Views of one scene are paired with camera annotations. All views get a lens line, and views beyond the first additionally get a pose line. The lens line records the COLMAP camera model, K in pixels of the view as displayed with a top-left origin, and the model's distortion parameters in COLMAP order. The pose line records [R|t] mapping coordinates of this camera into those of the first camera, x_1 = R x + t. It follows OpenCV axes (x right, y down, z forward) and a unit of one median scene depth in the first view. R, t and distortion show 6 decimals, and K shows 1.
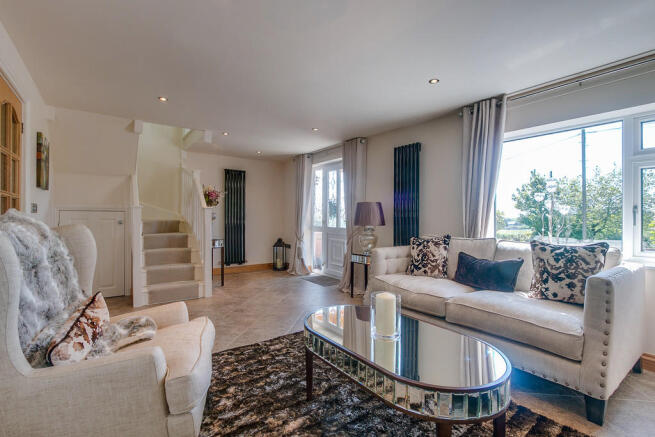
lens RADIAL K [[302.9, 0, 328.9], [0, 302.9, 216.1], [0, 0, 1]] dist [-0.001020, -0.000162]
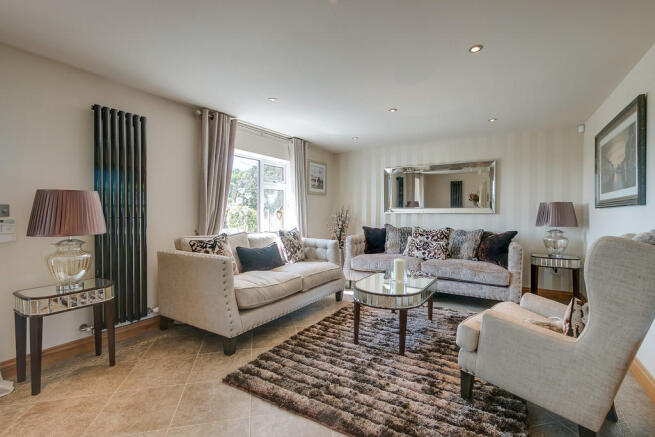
lens RADIAL K [[302.9, 0, 329.1], [0, 302.9, 217.1], [0, 0, 1]] dist [-0.001020, -0.000162]
pose [[-0.375861, -0.000511, 0.926676, -0.688391], [0.013420, 0.999892, 0.005995, 0.005835], [-0.926579, 0.014689, -0.375814, 1.048749]]
